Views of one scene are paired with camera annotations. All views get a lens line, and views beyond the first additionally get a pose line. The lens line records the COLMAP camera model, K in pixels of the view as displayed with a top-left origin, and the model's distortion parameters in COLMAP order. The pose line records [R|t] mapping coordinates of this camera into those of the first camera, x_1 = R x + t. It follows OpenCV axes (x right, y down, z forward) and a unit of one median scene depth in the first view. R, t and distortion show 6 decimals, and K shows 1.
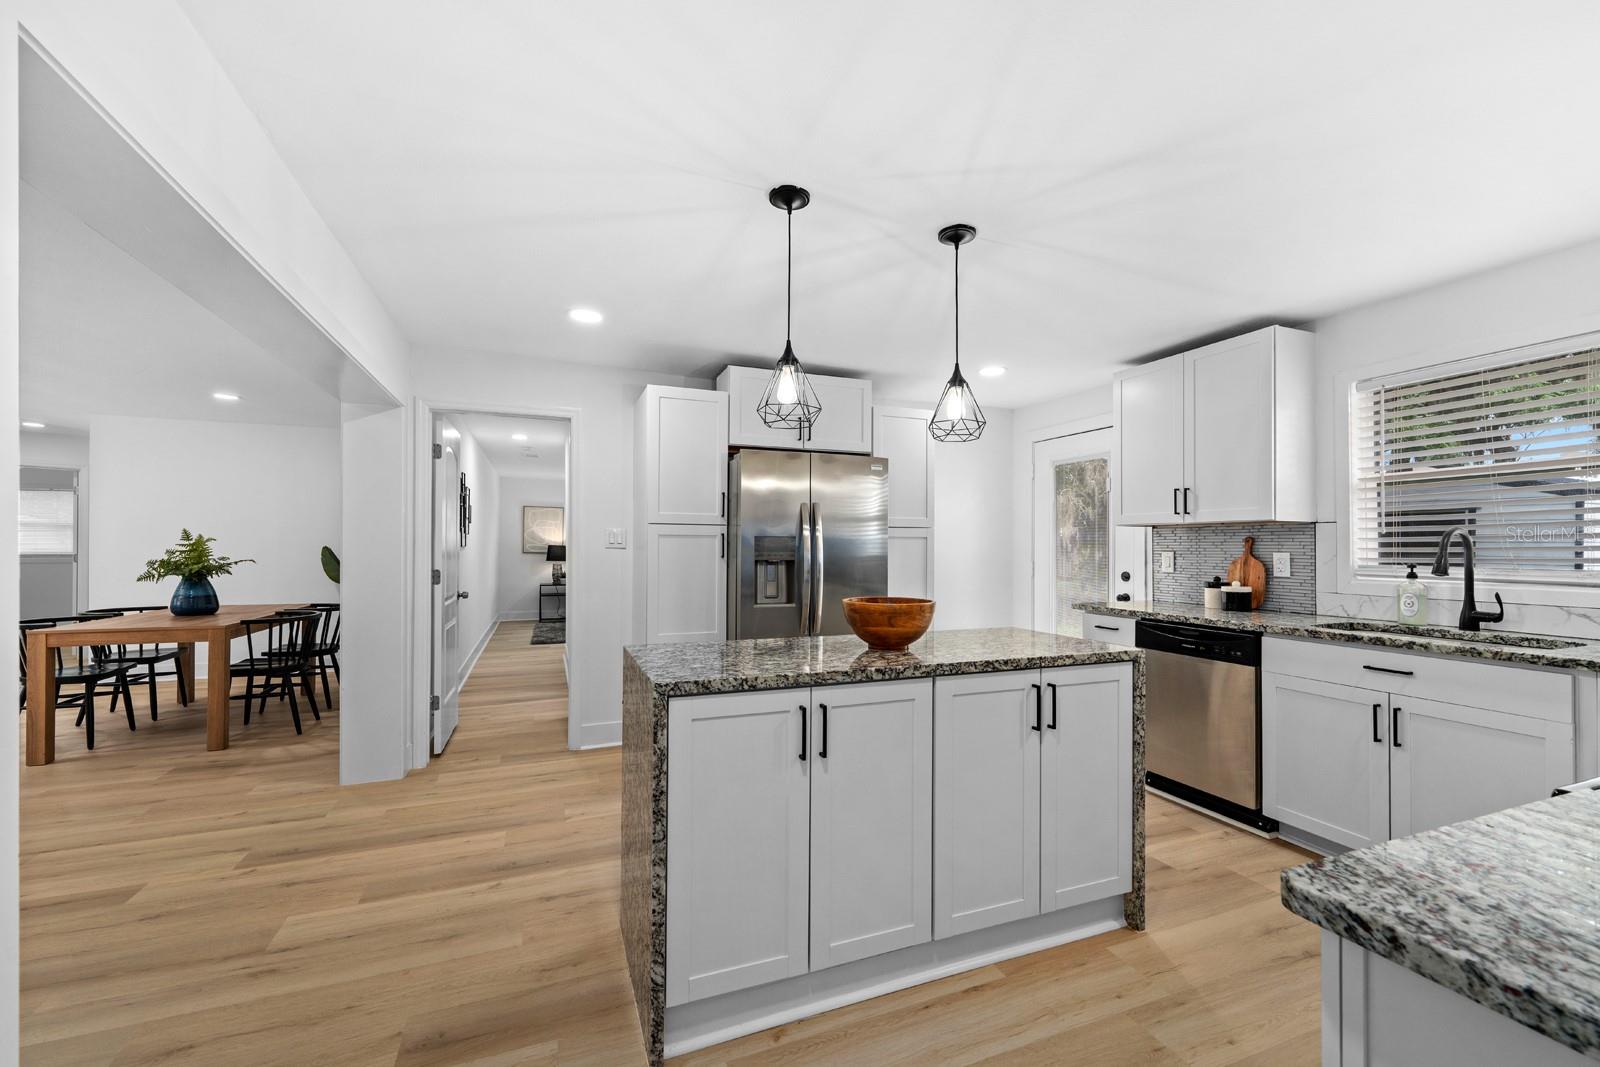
lens RADIAL K [[653.1, 0, 792.5], [0, 653.1, 545.1], [0, 0, 1]] dist [0.000655, -0.000551]
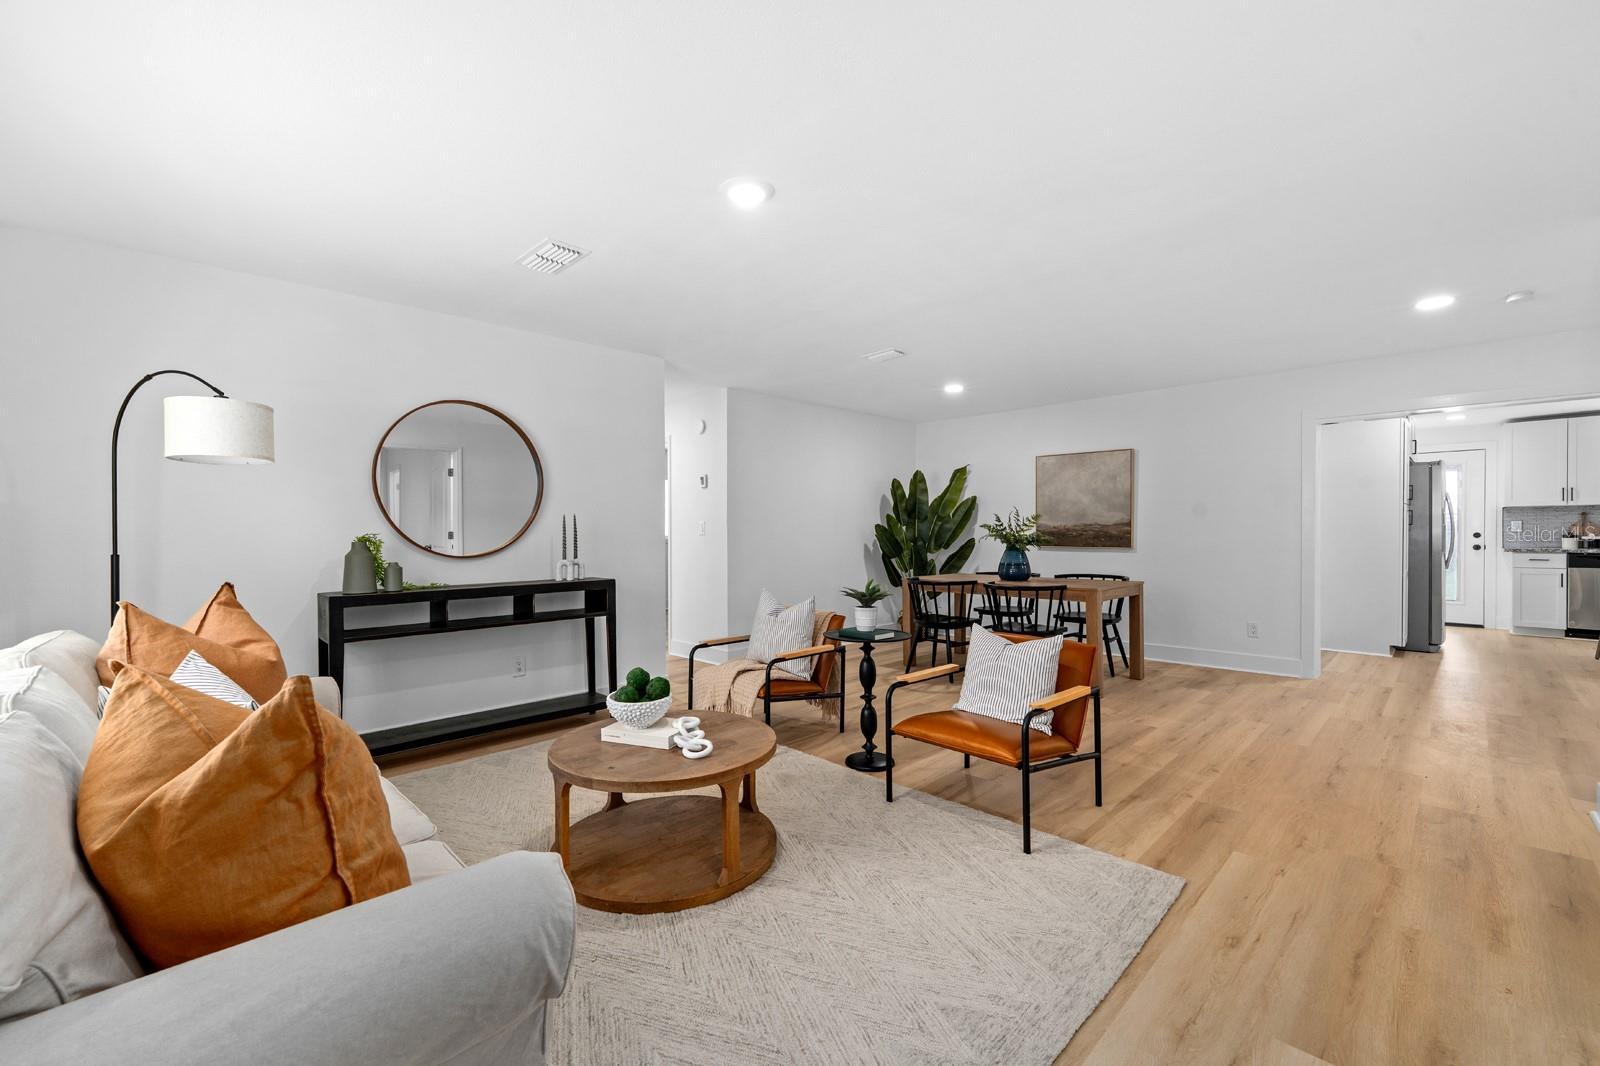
lens RADIAL K [[653.1, 0, 799.7], [0, 653.1, 540.2], [0, 0, 1]] dist [0.000655, -0.000551]
pose [[0.916005, -0.016035, 0.400847, -2.149423], [0.010219, 0.999809, 0.016645, 0.014619], [-0.401038, -0.011150, 0.915994, 0.110762]]
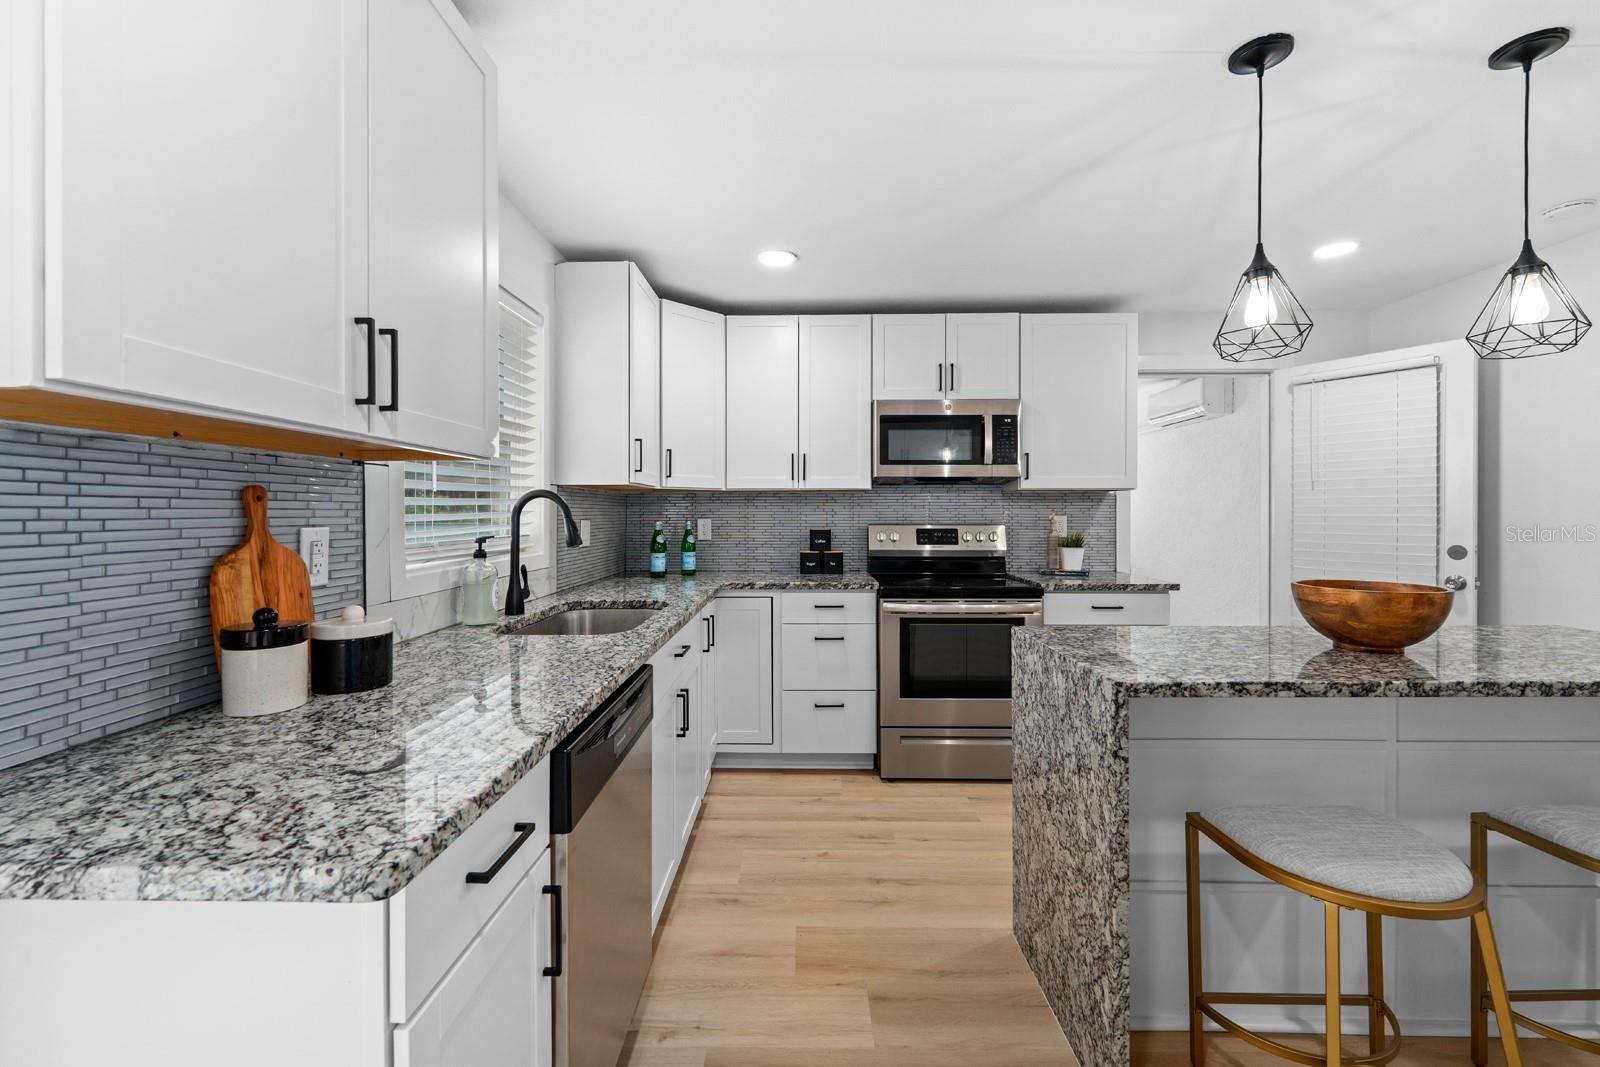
lens RADIAL K [[653.1, 0, 788.9], [0, 653.1, 517.2], [0, 0, 1]] dist [0.000655, -0.000551]
pose [[-0.927692, -0.004466, 0.373320, 0.280908], [-0.002549, 0.999981, 0.005629, 0.002010], [-0.373338, 0.004271, -0.927686, 1.118661]]
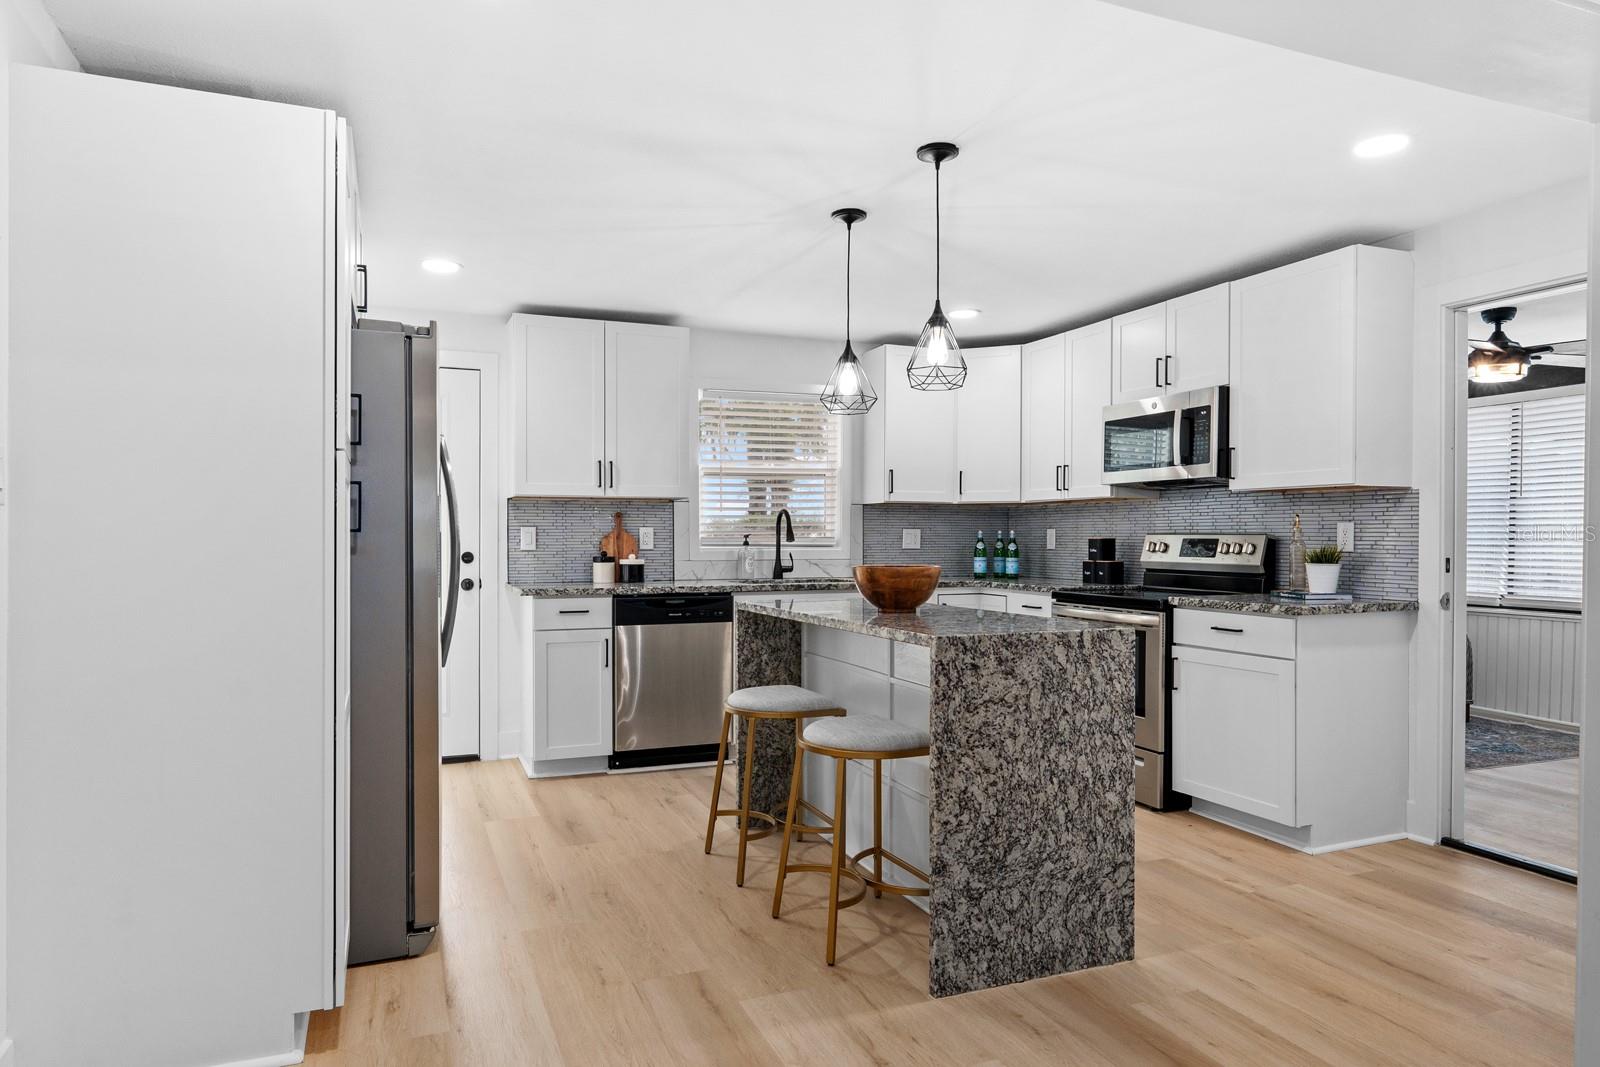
lens RADIAL K [[1000.3, 0, 798.4], [0, 1000.3, 544.0], [0, 0, 1]] dist [0.004759, -0.001718]
pose [[-0.023189, -0.010255, 0.999679, -0.831768], [-0.003310, 0.999943, 0.010181, 0.019202], [-0.999726, -0.003073, -0.023221, 0.689723]]
